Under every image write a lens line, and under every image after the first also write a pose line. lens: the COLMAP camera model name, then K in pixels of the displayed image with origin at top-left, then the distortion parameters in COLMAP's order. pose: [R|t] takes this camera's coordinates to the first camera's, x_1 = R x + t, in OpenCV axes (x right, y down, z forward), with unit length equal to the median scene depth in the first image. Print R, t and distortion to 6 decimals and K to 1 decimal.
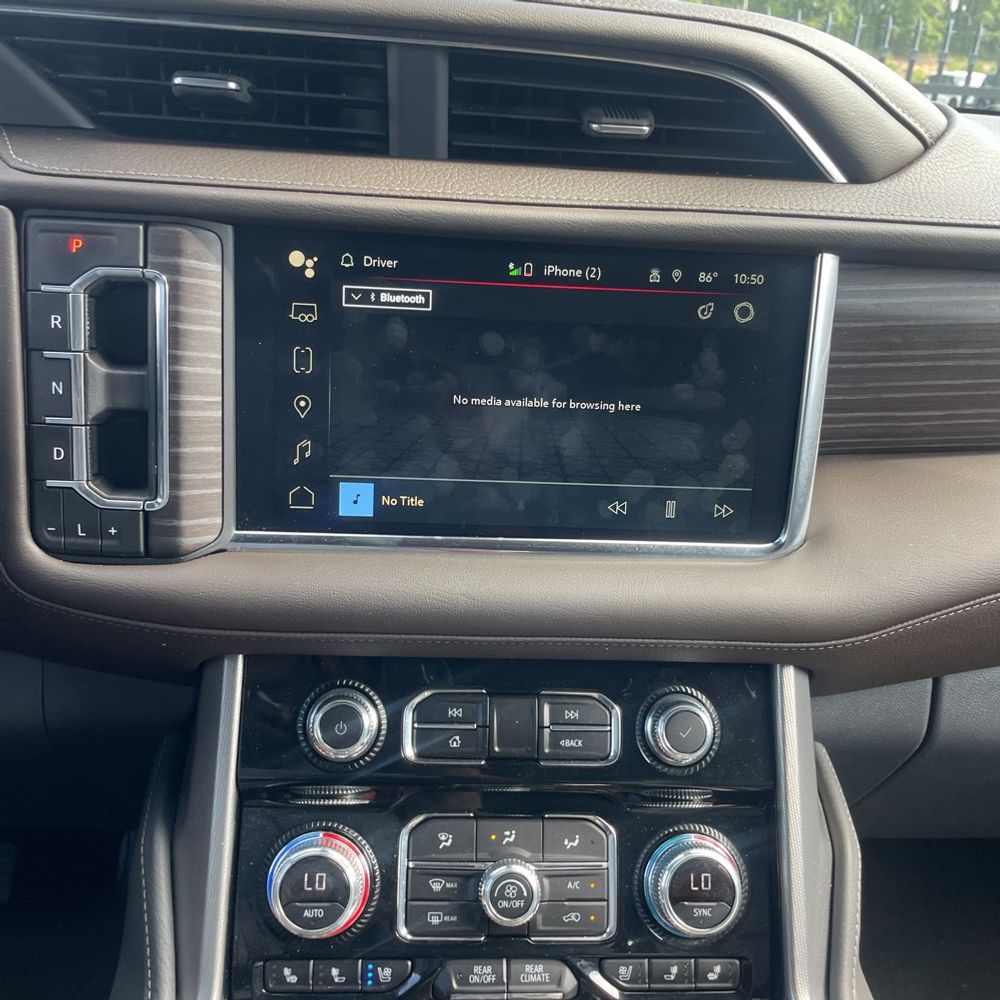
lens RADIAL K [[994.1, 0, 485.9], [0, 994.1, 495.3], [0, 0, 1]] dist [0.087083, -0.107461]
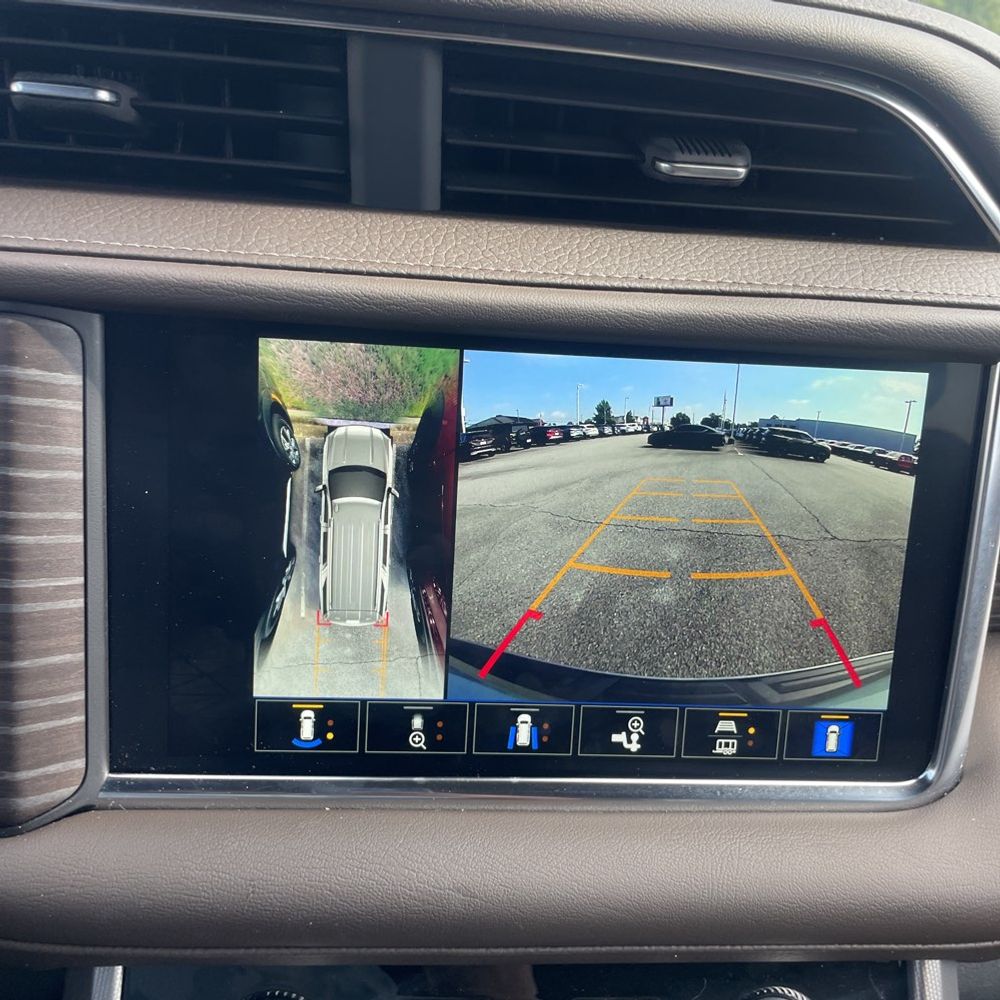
lens RADIAL K [[999.8, 0, 493.2], [0, 999.8, 518.0], [0, 0, 1]] dist [0.072403, -0.083653]
pose [[0.999791, 0.007872, 0.018875, -0.014366], [-0.007867, 0.999969, -0.000318, -0.138171], [-0.018877, 0.000169, 0.999822, 0.347460]]
